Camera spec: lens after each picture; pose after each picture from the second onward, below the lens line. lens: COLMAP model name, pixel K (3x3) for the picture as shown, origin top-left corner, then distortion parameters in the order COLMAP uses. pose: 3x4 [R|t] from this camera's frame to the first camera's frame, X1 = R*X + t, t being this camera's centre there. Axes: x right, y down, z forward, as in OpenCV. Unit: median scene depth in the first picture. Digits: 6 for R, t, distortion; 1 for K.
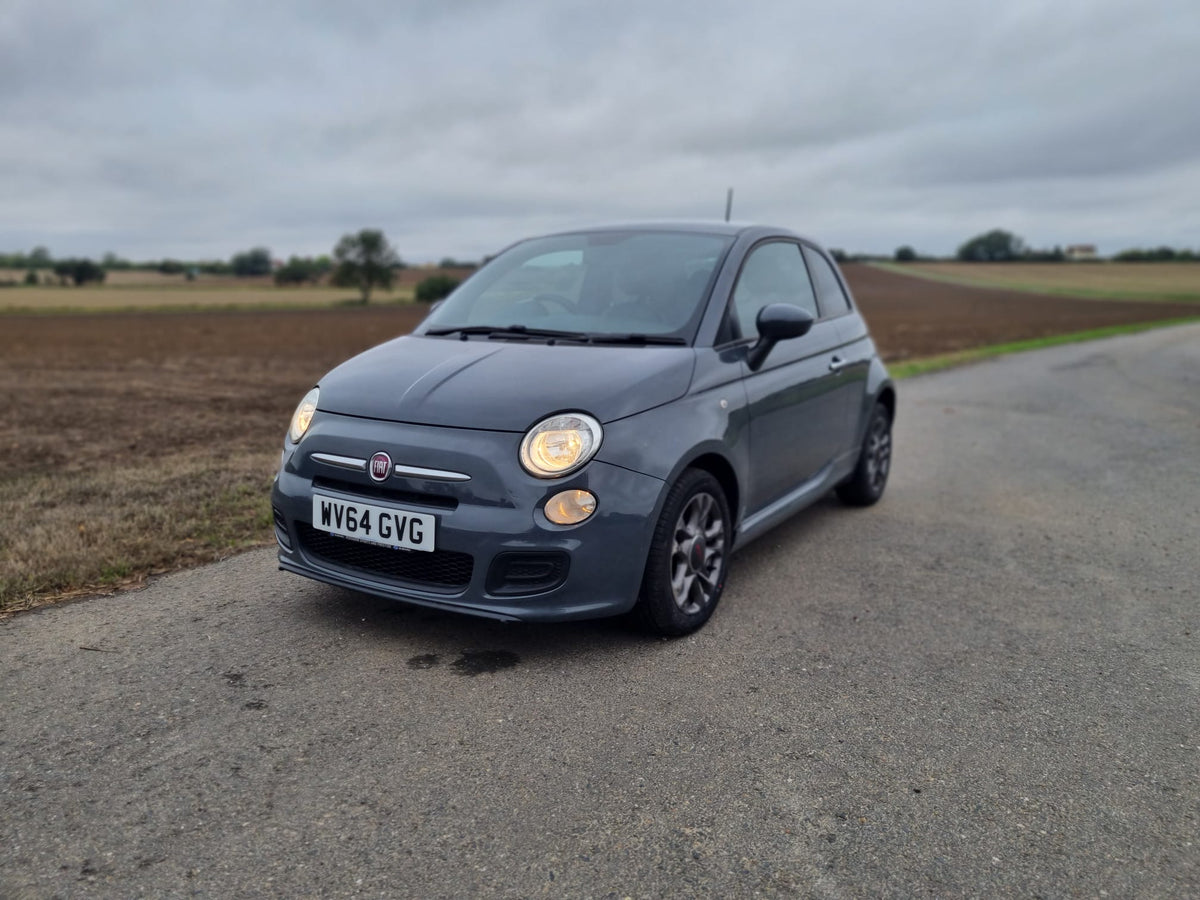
lens RADIAL K [[904.6, 0, 613.0], [0, 904.6, 449.8], [0, 0, 1]] dist [0.058372, -0.045722]
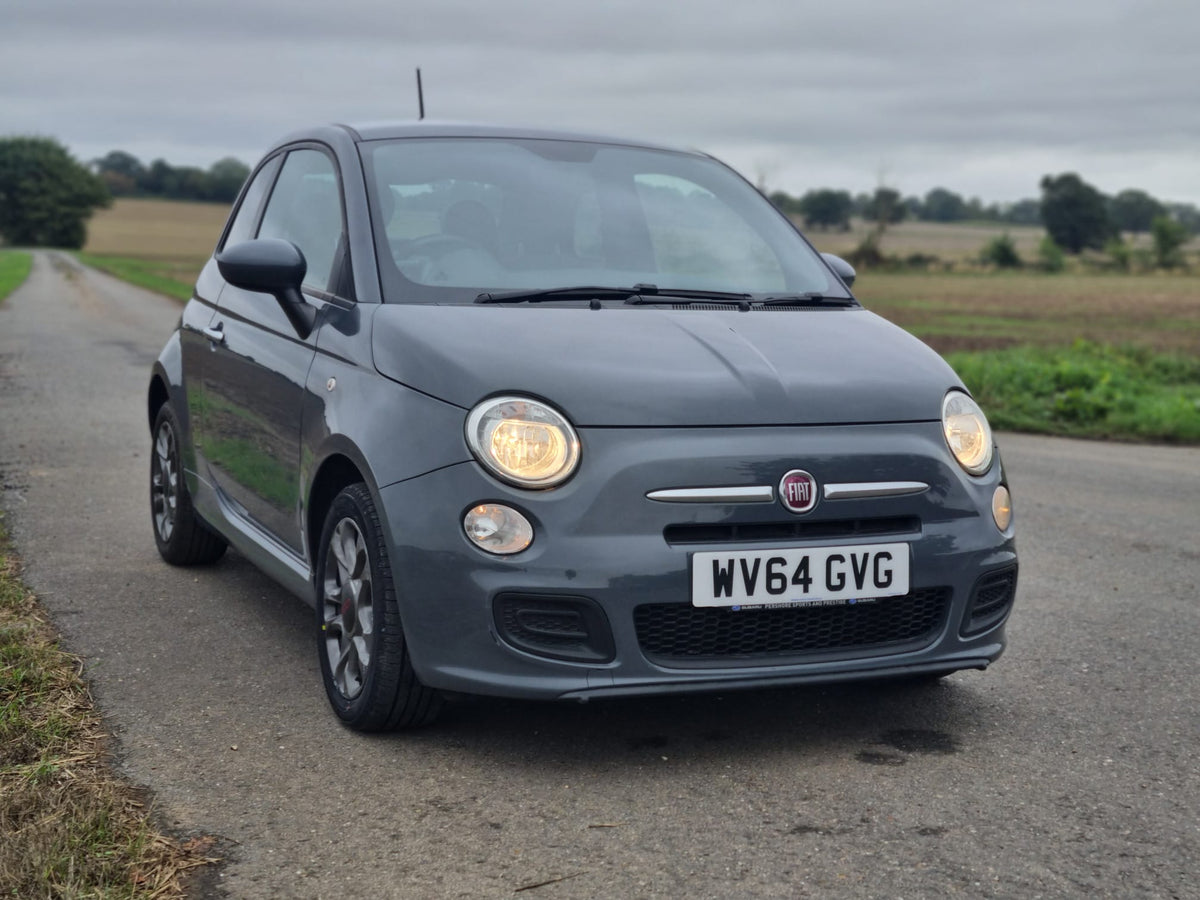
lens RADIAL K [[1805.6, 0, 599.8], [0, 1805.6, 463.0], [0, 0, 1]] dist [0.071664, 0.000000]
pose [[0.580518, -0.089881, 0.809272, -1.450899], [0.126214, 0.991809, 0.019616, -0.048002], [-0.804406, 0.090754, 0.587107, 0.333901]]
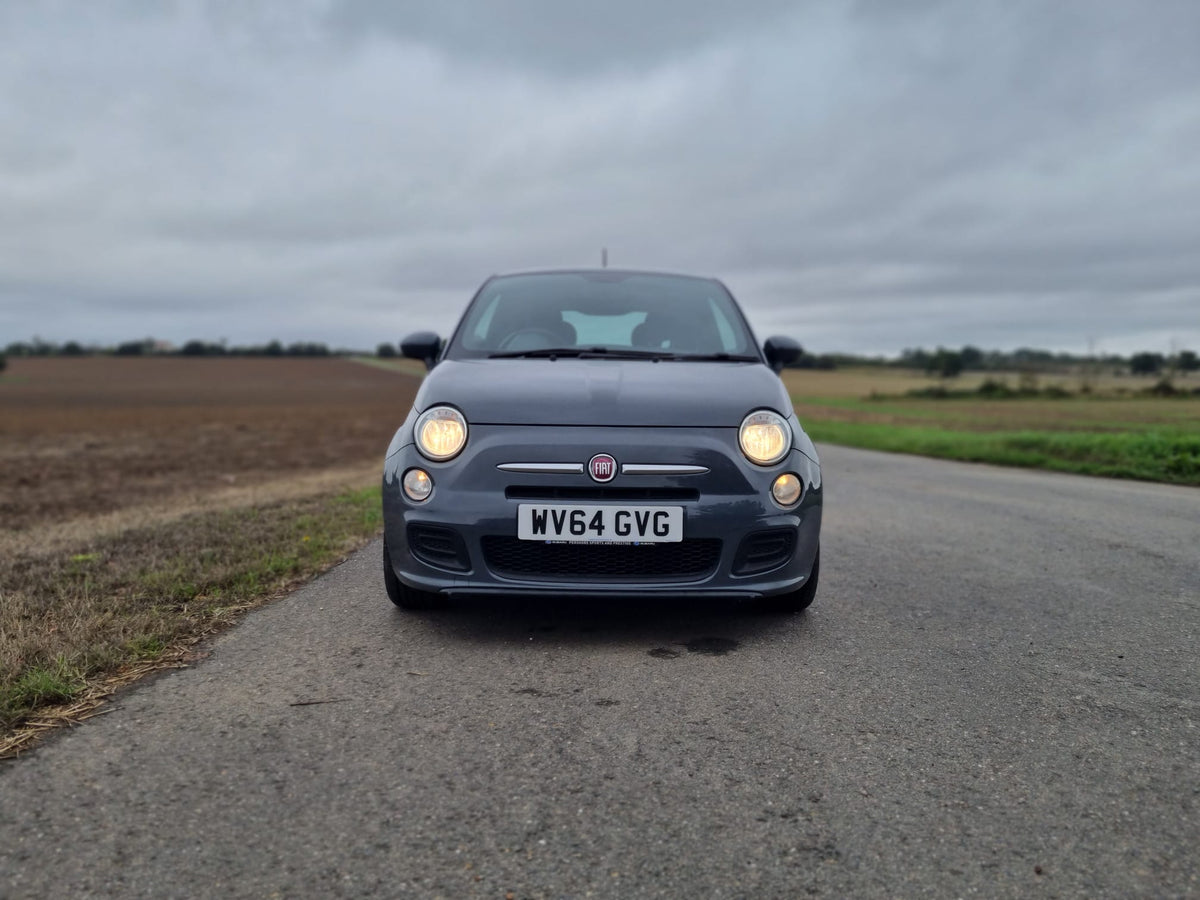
lens RADIAL K [[904.6, 0, 596.0], [0, 904.6, 444.3], [0, 0, 1]] dist [0.058372, -0.045722]
pose [[0.860882, -0.031482, 0.507829, -0.791399], [0.086287, 0.992660, -0.084738, 0.078839], [-0.501434, 0.116768, 0.857280, 0.131125]]
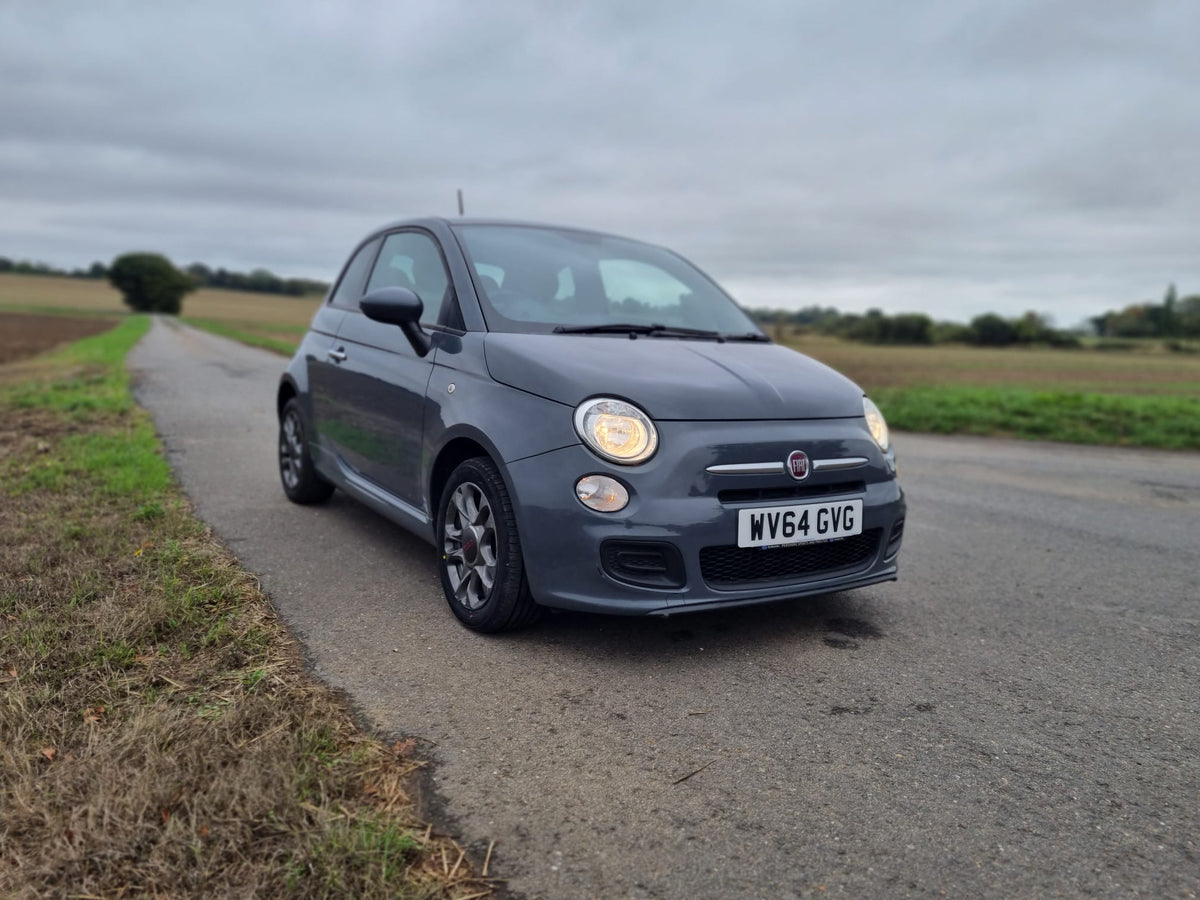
lens RADIAL K [[904.6, 0, 605.9], [0, 904.6, 450.0], [0, 0, 1]] dist [0.058372, -0.045722]
pose [[0.444532, -0.105616, 0.889515, -1.239645], [0.116978, 0.991366, 0.059250, -0.081540], [-0.888092, 0.077715, 0.453049, 0.751991]]
